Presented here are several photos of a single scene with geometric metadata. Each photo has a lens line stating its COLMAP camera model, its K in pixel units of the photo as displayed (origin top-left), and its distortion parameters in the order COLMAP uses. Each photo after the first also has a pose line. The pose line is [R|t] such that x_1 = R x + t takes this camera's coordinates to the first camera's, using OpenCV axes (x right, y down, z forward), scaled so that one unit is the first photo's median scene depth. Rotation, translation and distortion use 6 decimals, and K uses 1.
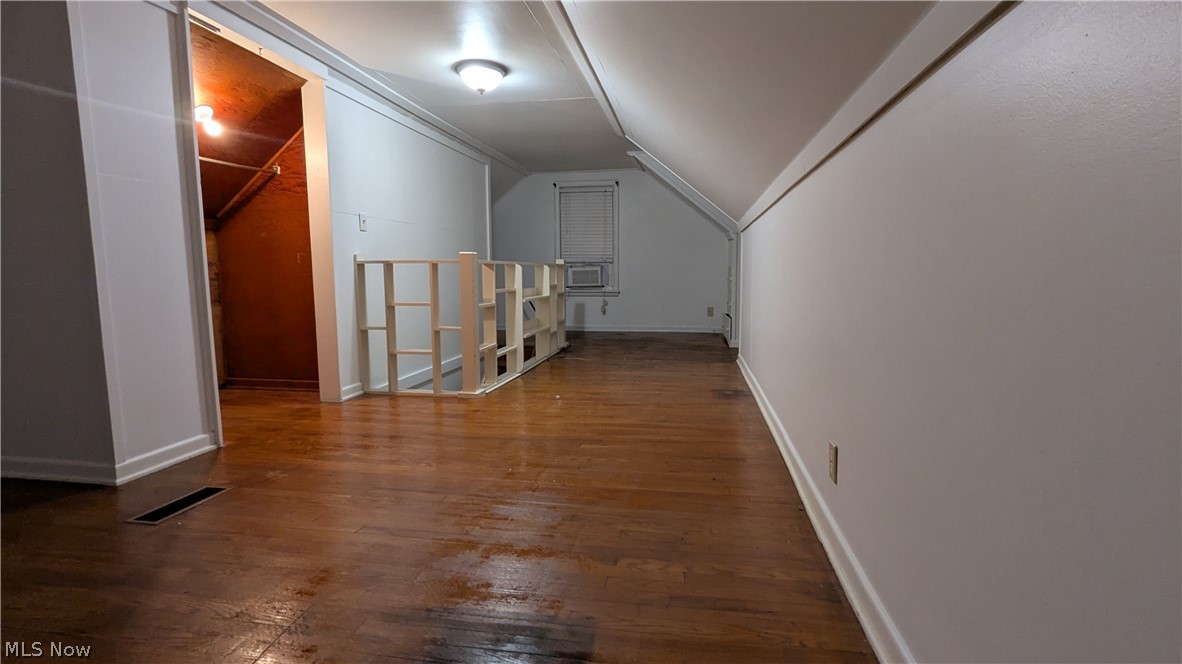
lens RADIAL K [[556.5, 0, 592.2], [0, 556.5, 332.5], [0, 0, 1]] dist [-0.002911, 0.001199]
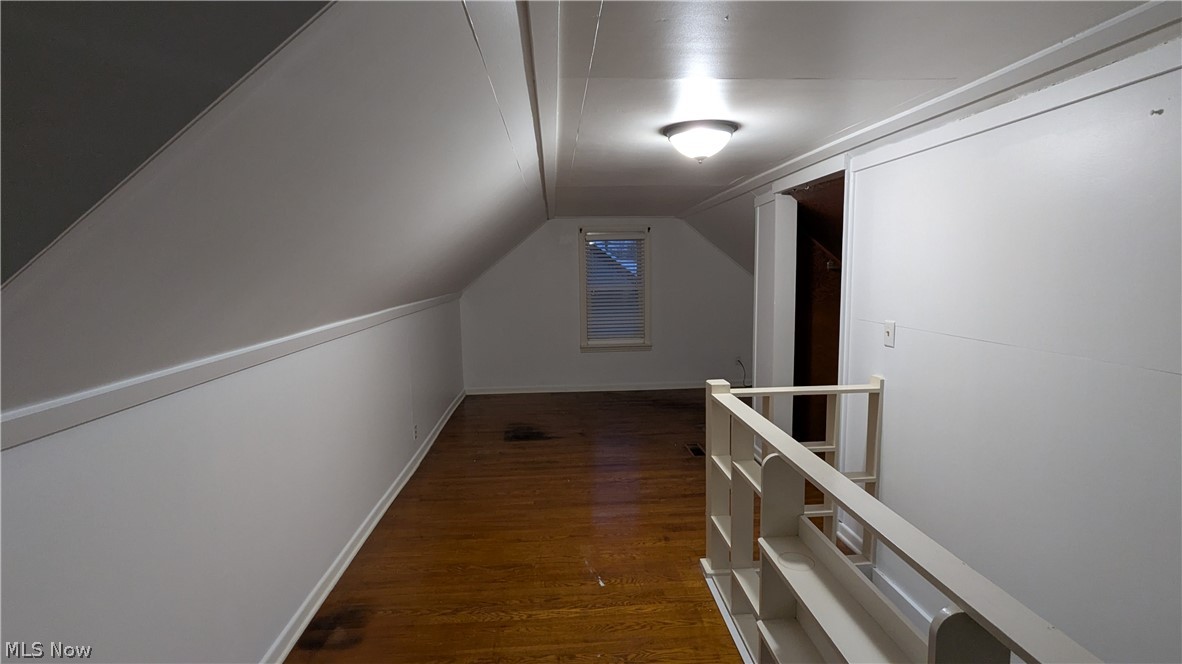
lens RADIAL K [[556.5, 0, 592.2], [0, 556.5, 332.5], [0, 0, 1]] dist [-0.002911, 0.001199]
pose [[-0.970507, 0.048986, -0.236044, 0.157885], [-0.004620, 0.975178, 0.221373, -0.568352], [0.241030, 0.215935, -0.946191, 2.541899]]
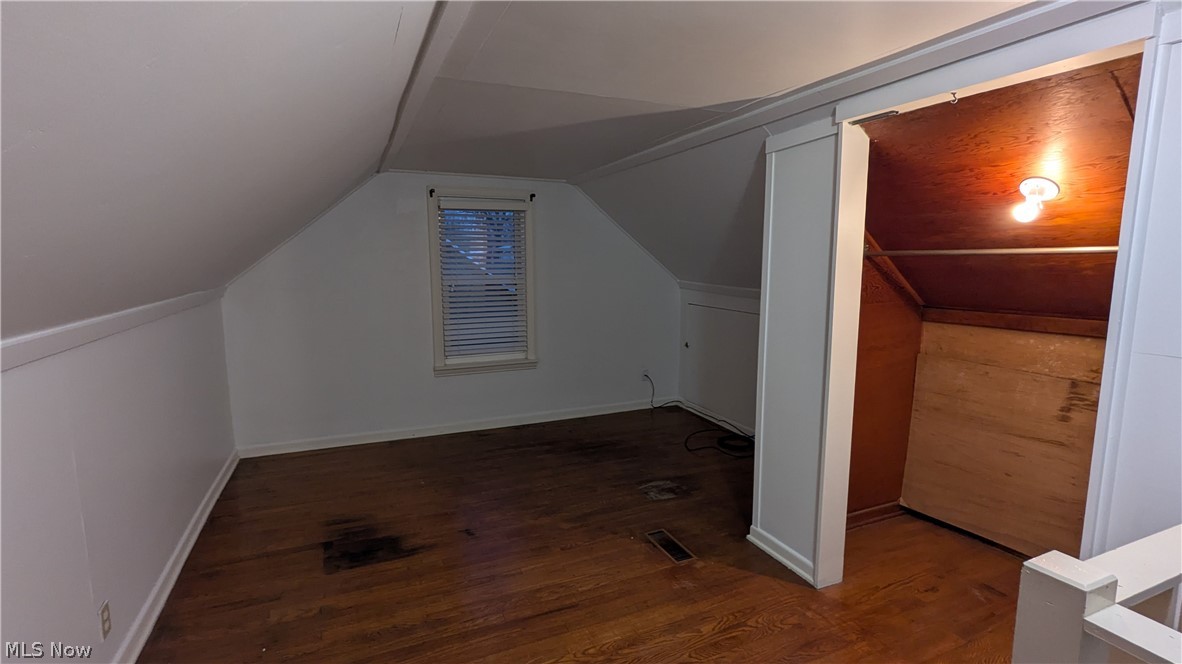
lens RADIAL K [[556.5, 0, 592.2], [0, 556.5, 332.5], [0, 0, 1]] dist [-0.002911, 0.001199]
pose [[-0.832920, 0.081673, -0.547333, 0.128716], [-0.055749, 0.971634, 0.229824, -0.454082], [0.550578, 0.221938, -0.804741, 1.647742]]
